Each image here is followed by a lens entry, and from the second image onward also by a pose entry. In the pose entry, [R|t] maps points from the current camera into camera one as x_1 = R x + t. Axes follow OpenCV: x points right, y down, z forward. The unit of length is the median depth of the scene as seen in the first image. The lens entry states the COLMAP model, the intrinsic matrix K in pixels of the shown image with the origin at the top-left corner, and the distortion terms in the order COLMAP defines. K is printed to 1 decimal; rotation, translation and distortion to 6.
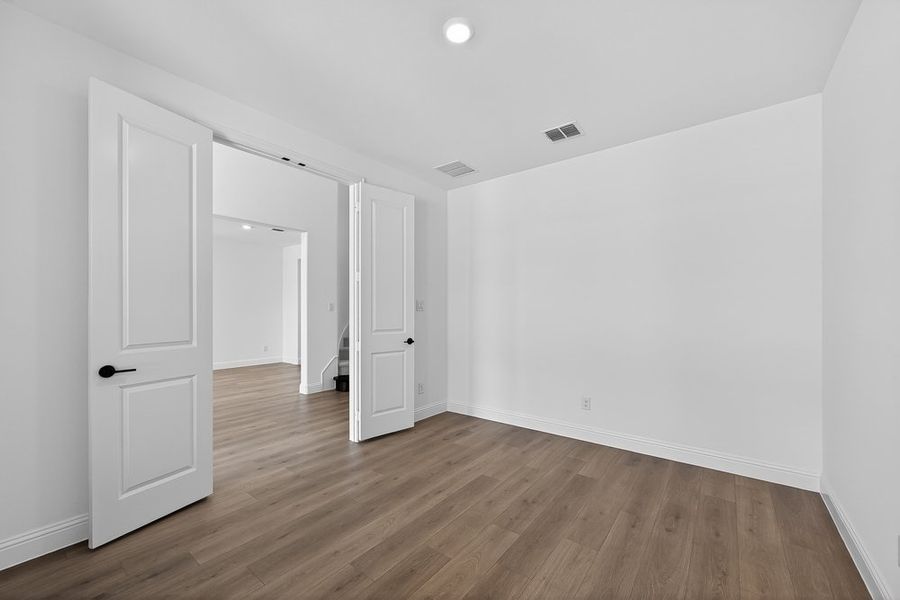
lens RADIAL K [[358.5, 0, 451.0], [0, 358.5, 307.2], [0, 0, 1]] dist [-0.000716, -0.000073]
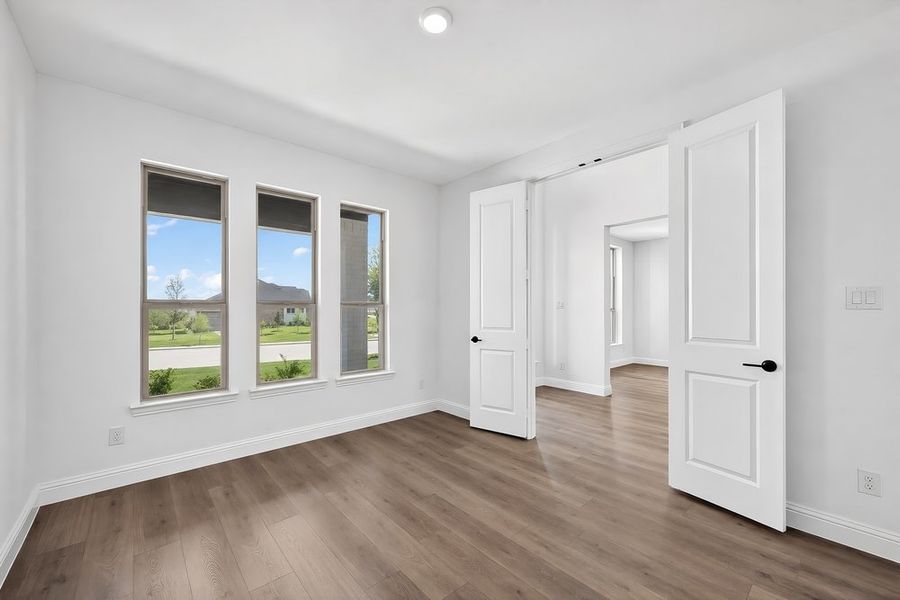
lens RADIAL K [[358.5, 0, 451.0], [0, 358.5, 307.2], [0, 0, 1]] dist [-0.000716, -0.000073]
pose [[-0.185965, -0.001976, -0.982554, 0.709784], [0.007688, 0.999964, -0.003466, 0.006872], [0.982526, -0.008198, -0.185943, 0.893165]]
